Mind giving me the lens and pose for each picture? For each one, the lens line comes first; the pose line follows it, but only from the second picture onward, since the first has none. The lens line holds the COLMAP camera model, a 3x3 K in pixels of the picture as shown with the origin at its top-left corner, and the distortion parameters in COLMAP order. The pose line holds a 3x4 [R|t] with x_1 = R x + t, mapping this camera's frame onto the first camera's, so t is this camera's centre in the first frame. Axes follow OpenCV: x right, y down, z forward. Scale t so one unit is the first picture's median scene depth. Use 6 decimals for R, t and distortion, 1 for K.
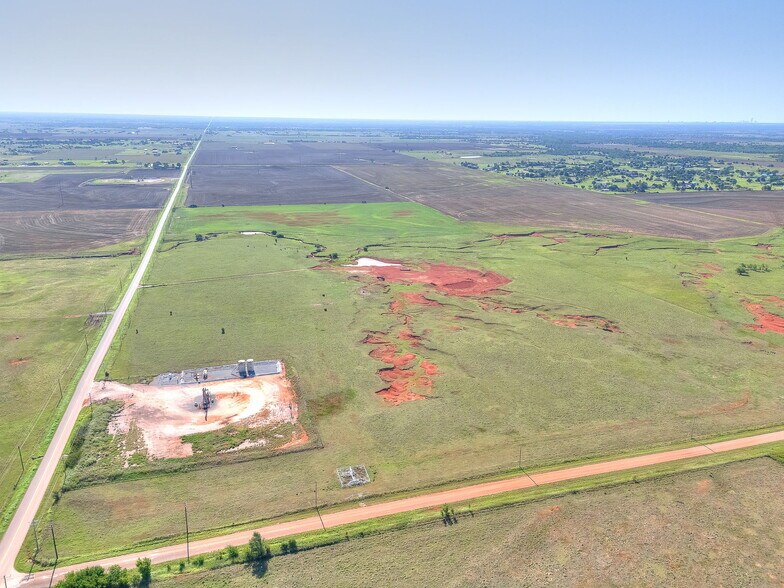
lens RADIAL K [[574.5, 0, 391.0], [0, 574.5, 293.1], [0, 0, 1]] dist [0.074370, -0.065245]
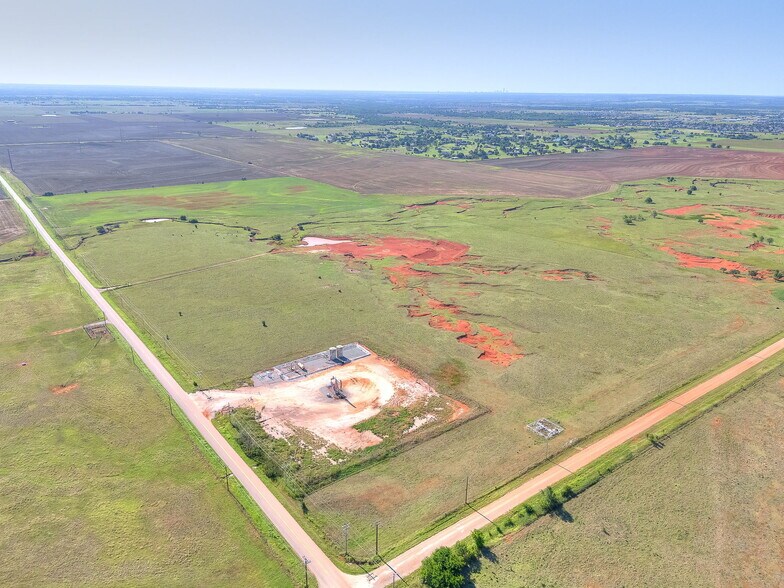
lens RADIAL K [[574.5, 0, 391.3], [0, 574.5, 295.2], [0, 0, 1]] dist [0.074370, -0.065245]
pose [[0.937182, -0.117336, 0.328514, -0.362036], [0.100130, 0.992588, 0.068875, -0.023749], [-0.334160, -0.031654, 0.941985, 0.030766]]
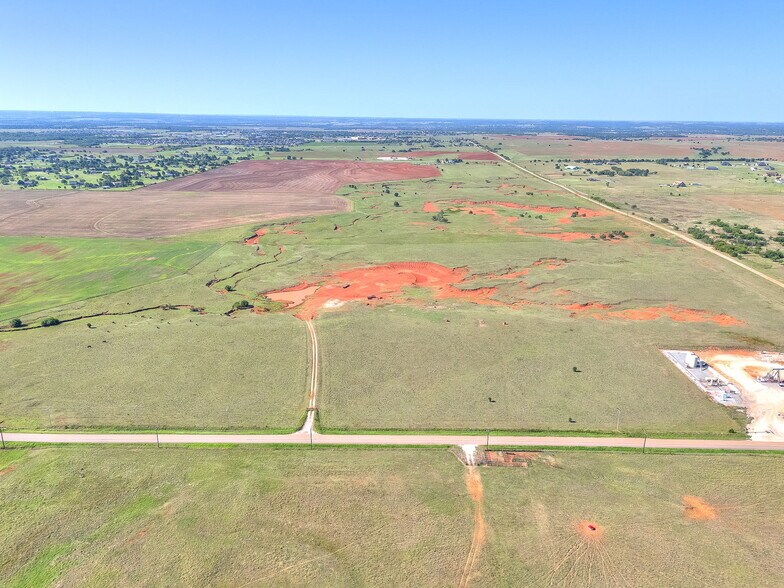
lens RADIAL K [[574.5, 0, 391.0], [0, 574.5, 293.7], [0, 0, 1]] dist [0.074370, -0.065245]
pose [[0.308582, -0.291541, 0.905418, -0.998543], [0.270147, 0.939536, 0.210456, -0.260923], [-0.912029, 0.179653, 0.368683, 0.826074]]
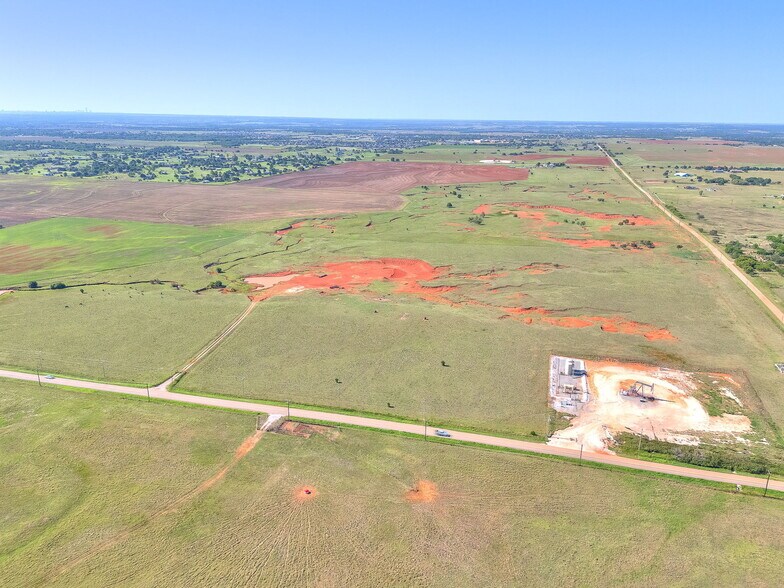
lens RADIAL K [[574.5, 0, 390.5], [0, 574.5, 293.5], [0, 0, 1]] dist [0.074370, -0.065245]
pose [[0.534055, -0.254563, 0.806215, -0.902980], [0.240736, 0.959906, 0.143622, -0.161378], [-0.810452, 0.117383, 0.573925, 0.505183]]
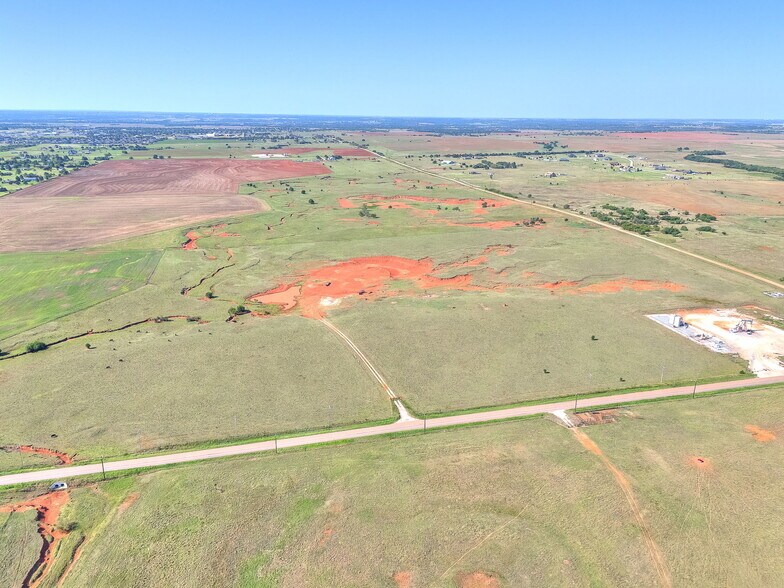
lens RADIAL K [[574.5, 0, 391.7], [0, 574.5, 291.7], [0, 0, 1]] dist [0.074370, -0.065245]
pose [[0.048105, -0.308344, 0.950058, -1.079595], [0.281689, 0.916739, 0.283268, -0.335654], [-0.958299, 0.253994, 0.130957, 1.061965]]
